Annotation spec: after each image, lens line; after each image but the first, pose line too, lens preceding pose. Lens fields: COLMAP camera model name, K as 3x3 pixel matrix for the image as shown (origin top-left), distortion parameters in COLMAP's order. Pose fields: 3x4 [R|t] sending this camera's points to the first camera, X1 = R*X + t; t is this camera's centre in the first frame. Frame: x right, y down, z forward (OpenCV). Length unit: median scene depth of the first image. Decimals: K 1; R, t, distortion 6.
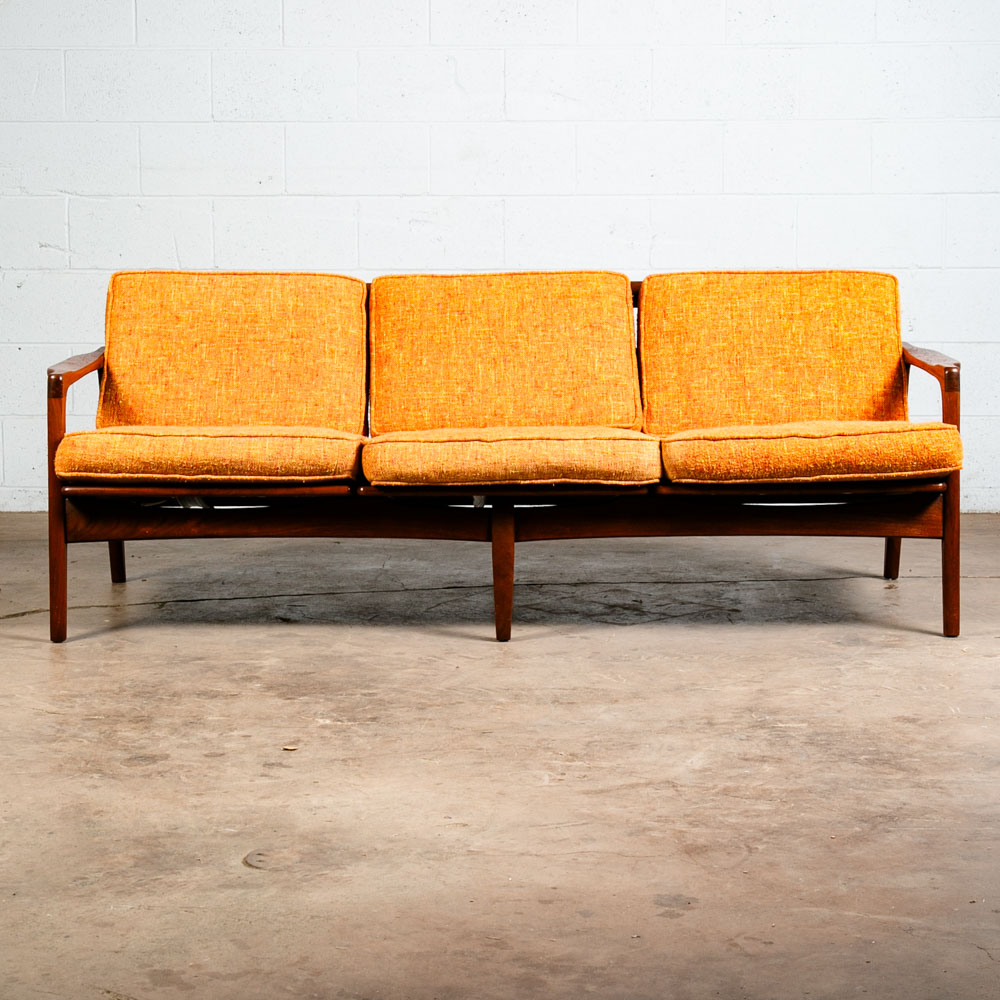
lens RADIAL K [[2436.1, 0, 494.1], [0, 2436.1, 492.5], [0, 0, 1]] dist [0.131763, 0.000000]
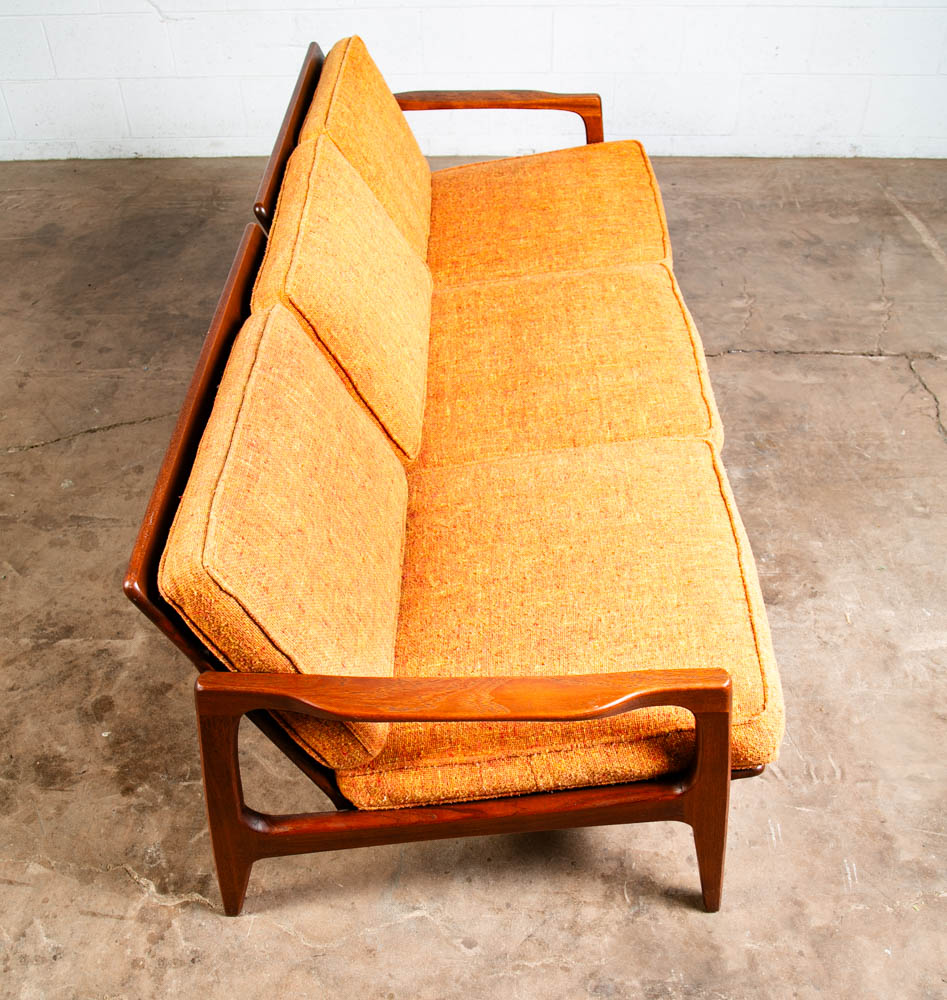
lens RADIAL K [[1091.0, 0, 470.0], [0, 1091.0, 535.5], [0, 0, 1]] dist [-0.069144, 0.000000]
pose [[0.999662, -0.005046, -0.025499, 0.061954], [0.018976, 0.812121, 0.583180, -0.249156], [0.017766, -0.583467, 0.811942, 0.775082]]
